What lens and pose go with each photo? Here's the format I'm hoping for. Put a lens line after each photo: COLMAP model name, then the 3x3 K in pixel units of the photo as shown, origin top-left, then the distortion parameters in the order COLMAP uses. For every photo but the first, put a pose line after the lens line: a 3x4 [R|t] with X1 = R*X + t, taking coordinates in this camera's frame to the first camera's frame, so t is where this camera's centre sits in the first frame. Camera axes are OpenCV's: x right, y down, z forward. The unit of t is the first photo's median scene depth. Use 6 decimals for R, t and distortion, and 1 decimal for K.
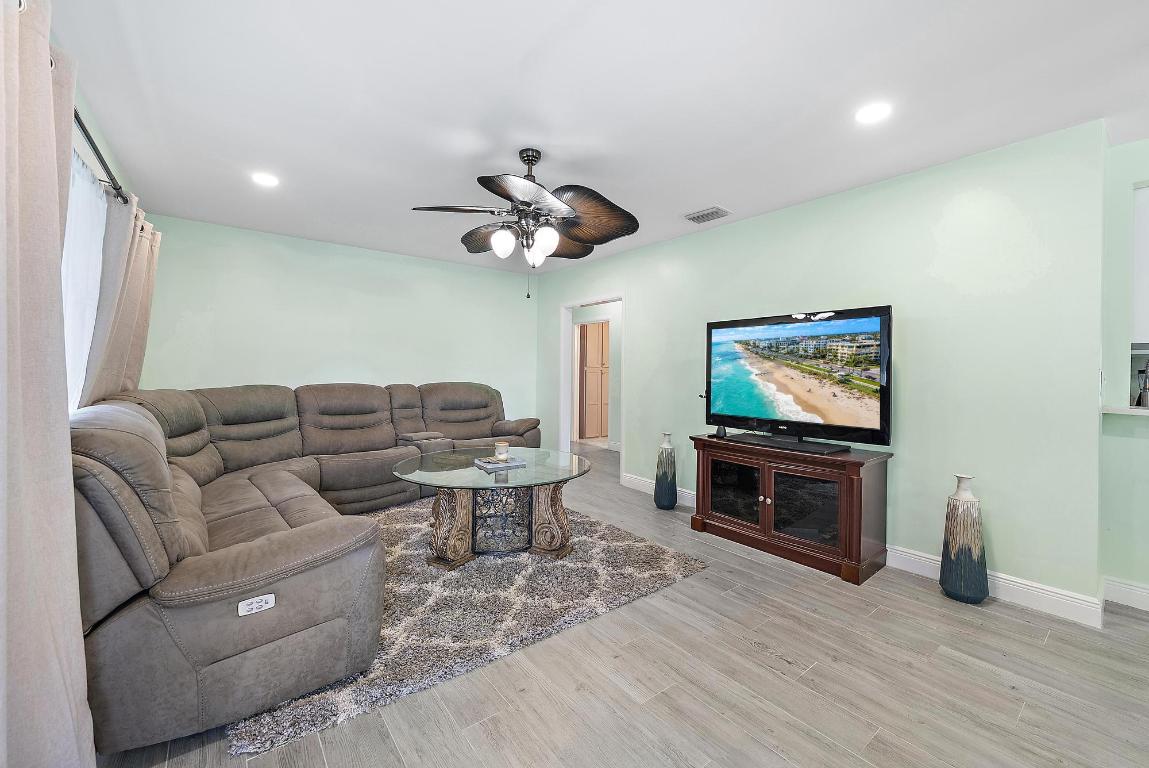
lens RADIAL K [[454.6, 0, 577.5], [0, 454.6, 376.6], [0, 0, 1]] dist [-0.000914, -0.000223]
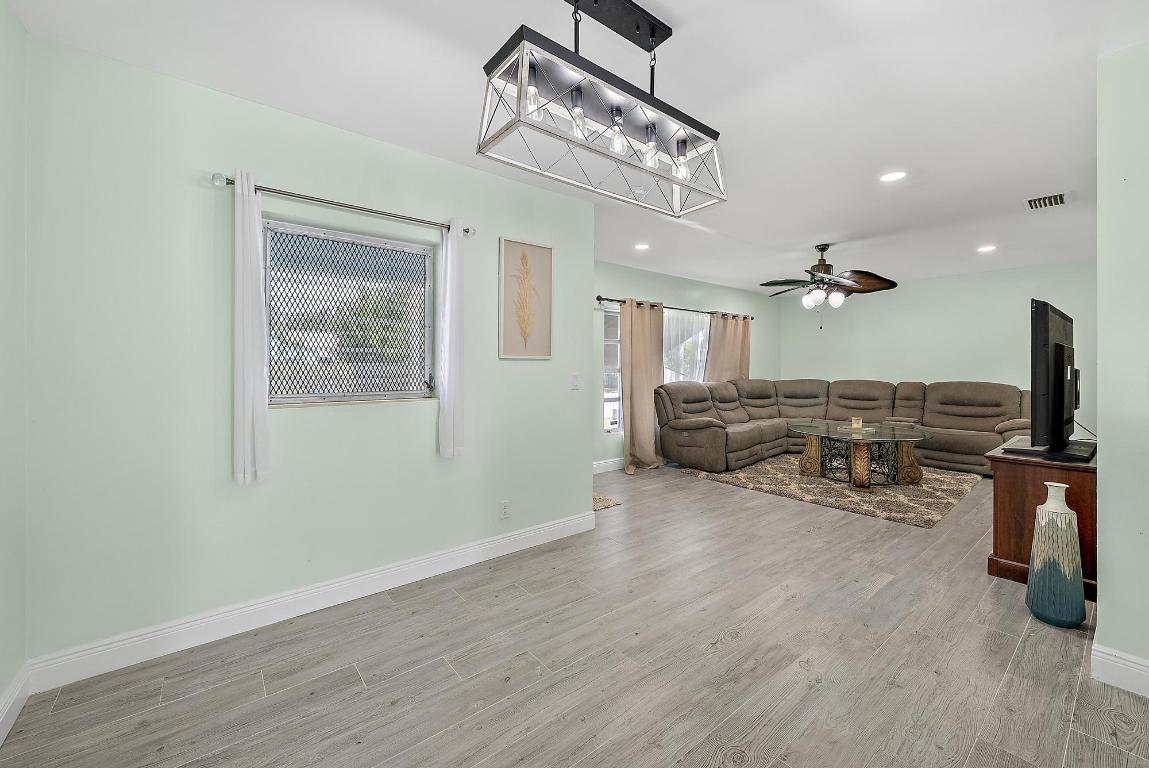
lens RADIAL K [[454.6, 0, 577.5], [0, 454.6, 376.6], [0, 0, 1]] dist [-0.000914, -0.000223]
pose [[0.017293, 0.008779, -0.999812, 1.659946], [-0.012241, 0.999888, 0.008568, 0.005020], [0.999776, 0.012090, 0.017398, 0.027931]]
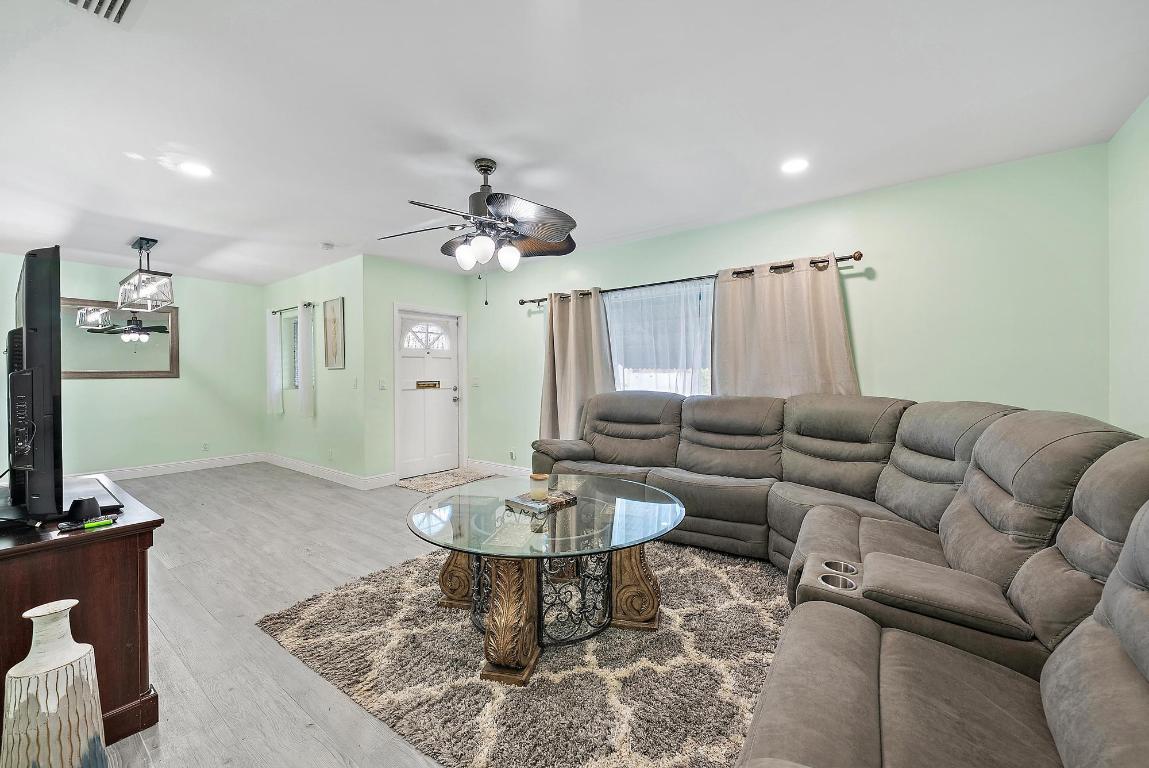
lens RADIAL K [[454.6, 0, 577.5], [0, 454.6, 376.6], [0, 0, 1]] dist [-0.000914, -0.000223]
pose [[-0.964651, -0.006801, -0.263443, -0.030120], [-0.007014, 0.999975, -0.000132, -0.002671], [0.263438, 0.001721, -0.964675, 2.092313]]
